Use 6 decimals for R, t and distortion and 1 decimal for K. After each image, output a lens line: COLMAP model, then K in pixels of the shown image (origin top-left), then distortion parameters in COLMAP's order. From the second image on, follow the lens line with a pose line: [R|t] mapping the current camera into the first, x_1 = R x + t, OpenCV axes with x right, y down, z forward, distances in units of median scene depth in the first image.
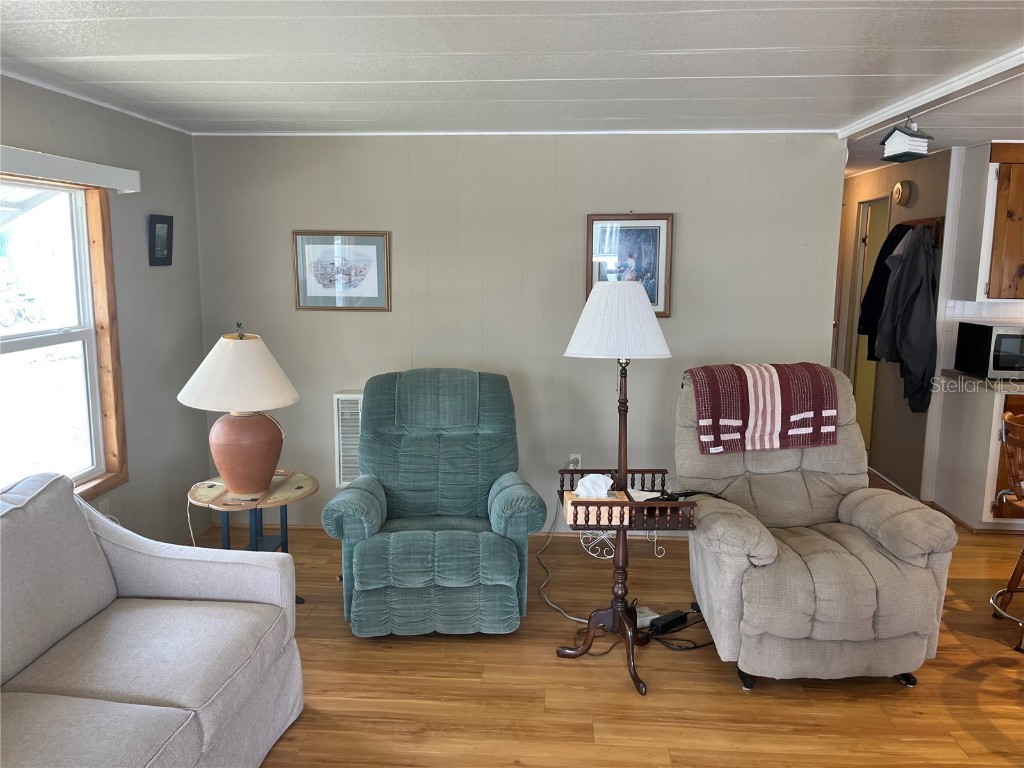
lens RADIAL K [[778.3, 0, 512.3], [0, 778.3, 376.1], [0, 0, 1]] dist [0.056486, -0.074622]
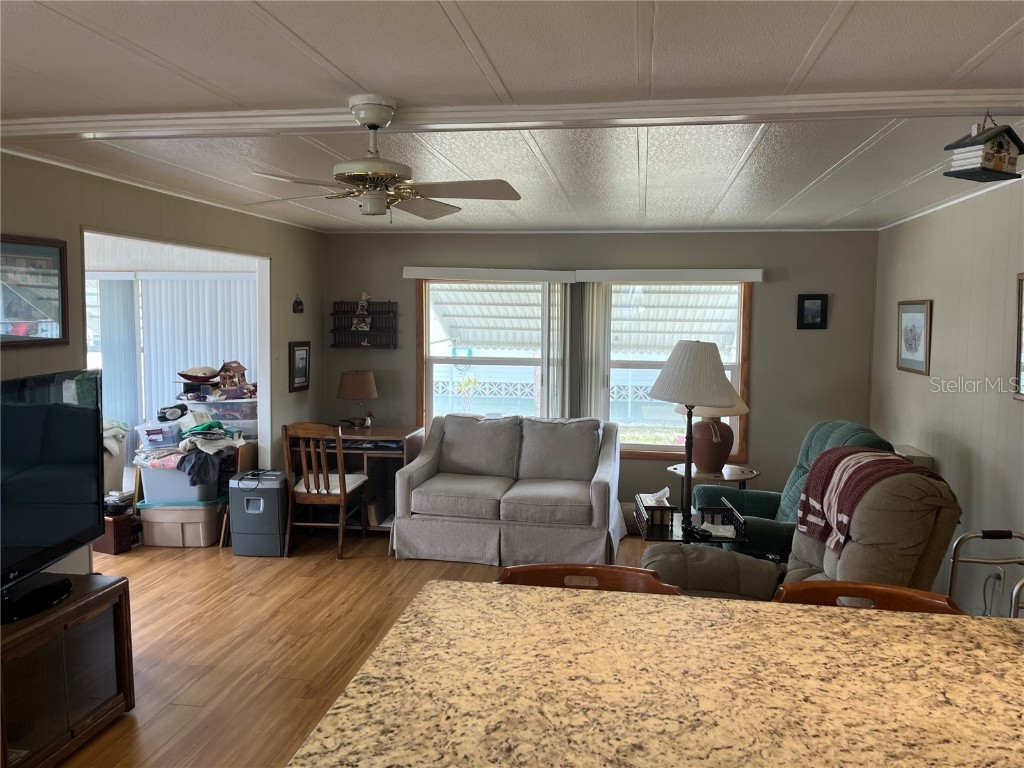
lens RADIAL K [[778.3, 0, 519.7], [0, 778.3, 378.8], [0, 0, 1]] dist [0.056486, -0.074622]
pose [[-0.090101, 0.075754, -0.993047, 0.945775], [-0.159476, 0.983139, 0.089468, -0.087095], [0.983081, 0.166429, -0.076501, 0.555056]]
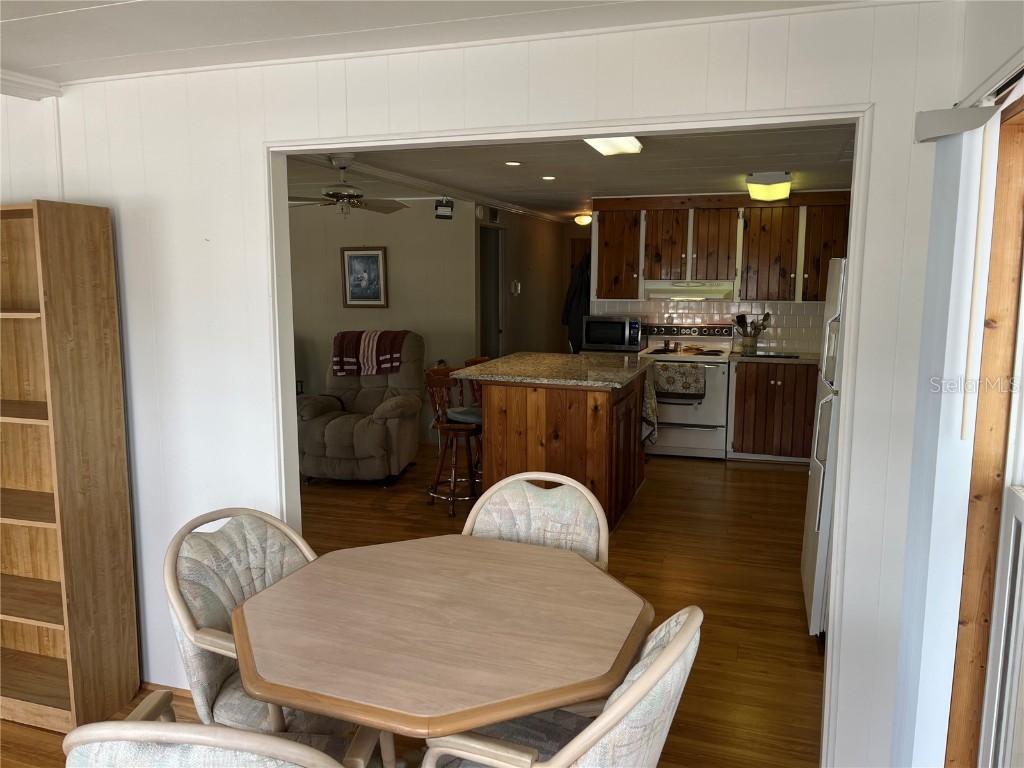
lens RADIAL K [[778.3, 0, 523.0], [0, 778.3, 382.6], [0, 0, 1]] dist [0.056486, -0.074622]
pose [[0.970243, 0.028387, -0.240464, 0.891325], [-0.031697, 0.999448, -0.009906, 0.093870], [0.240051, 0.017233, 0.970607, -0.564826]]
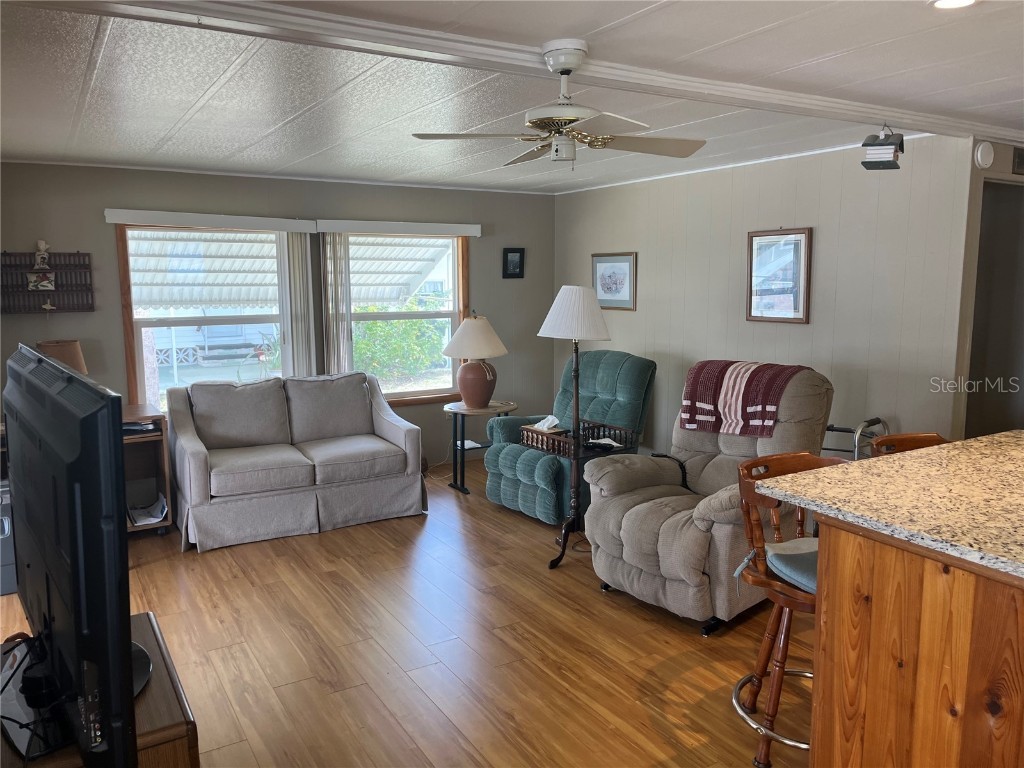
lens RADIAL K [[778.3, 0, 507.5], [0, 778.3, 379.0], [0, 0, 1]] dist [0.056486, -0.074622]
pose [[0.567786, 0.102702, -0.816744, 0.848173], [-0.115298, 0.992328, 0.044629, -0.000302], [0.815061, 0.068829, 0.575272, 0.048892]]
